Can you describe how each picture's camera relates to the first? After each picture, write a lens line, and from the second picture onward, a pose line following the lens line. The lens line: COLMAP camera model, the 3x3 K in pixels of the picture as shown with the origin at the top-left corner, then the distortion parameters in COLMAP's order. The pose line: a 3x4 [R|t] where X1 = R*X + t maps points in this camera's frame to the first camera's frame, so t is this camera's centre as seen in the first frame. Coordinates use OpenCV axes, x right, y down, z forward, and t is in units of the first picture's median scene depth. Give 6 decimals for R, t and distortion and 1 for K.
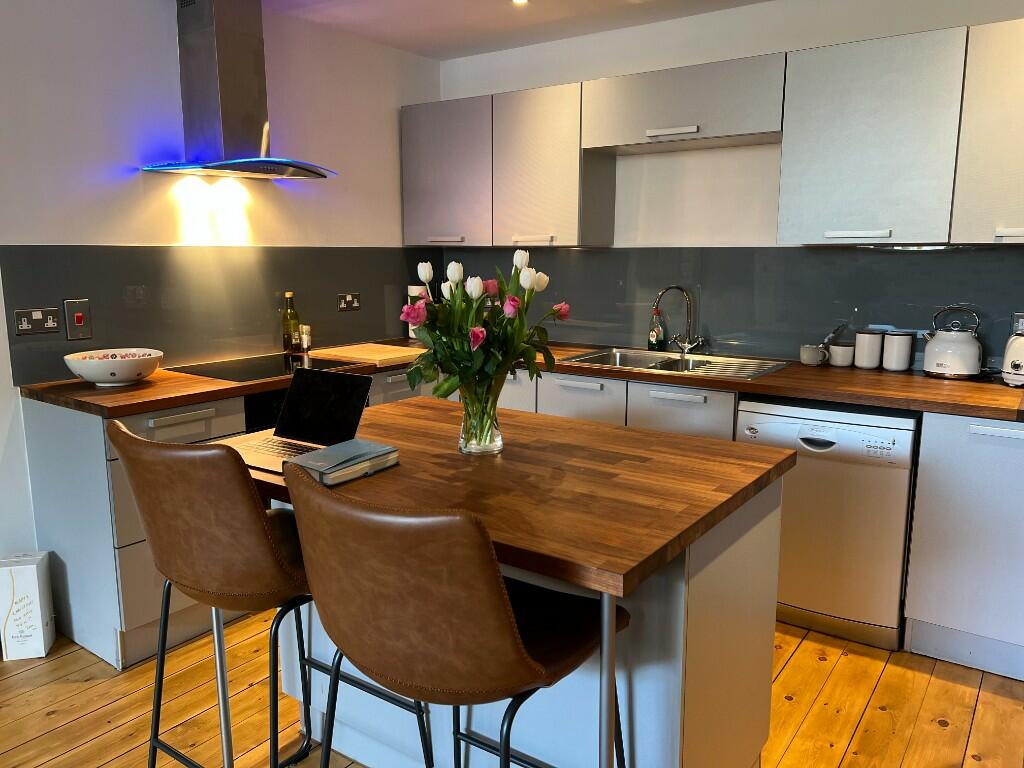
lens RADIAL K [[772.7, 0, 512.0], [0, 772.7, 384.0], [0, 0, 1]] dist [0.005094, 0.003062]
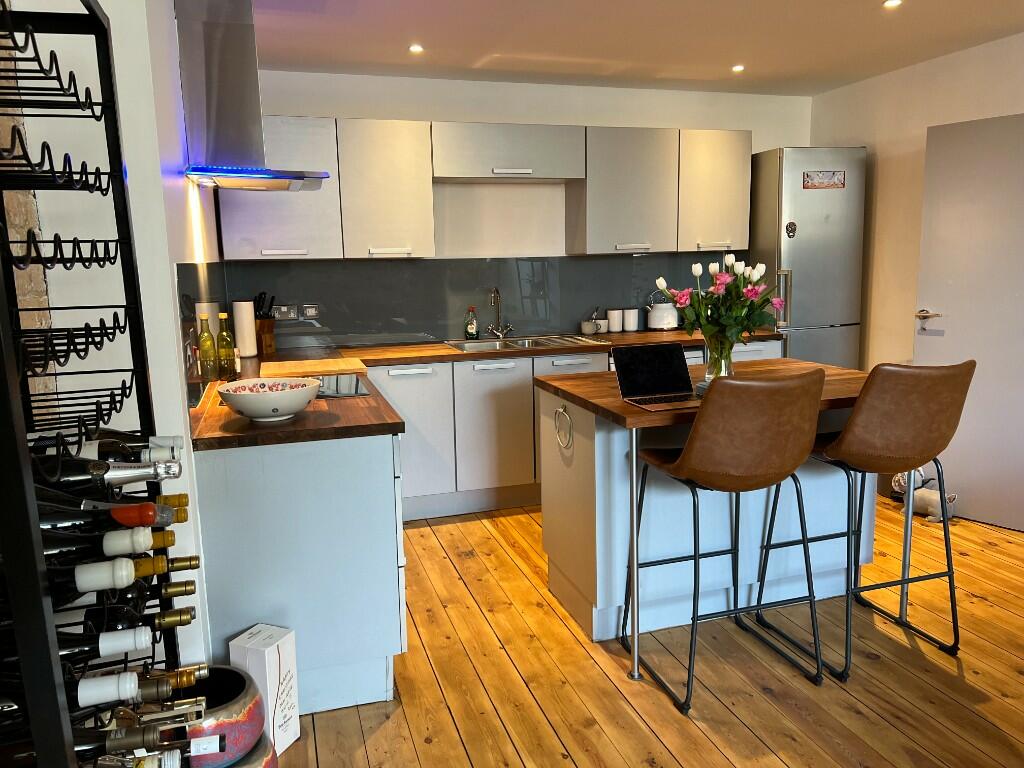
lens RADIAL K [[772.7, 0, 512.0], [0, 772.7, 384.0], [0, 0, 1]] dist [0.005094, 0.003062]
pose [[0.603853, -0.141183, 0.784493, -0.906470], [0.160795, 0.985532, 0.053593, -0.034166], [-0.780709, 0.093781, 0.617818, 0.211695]]
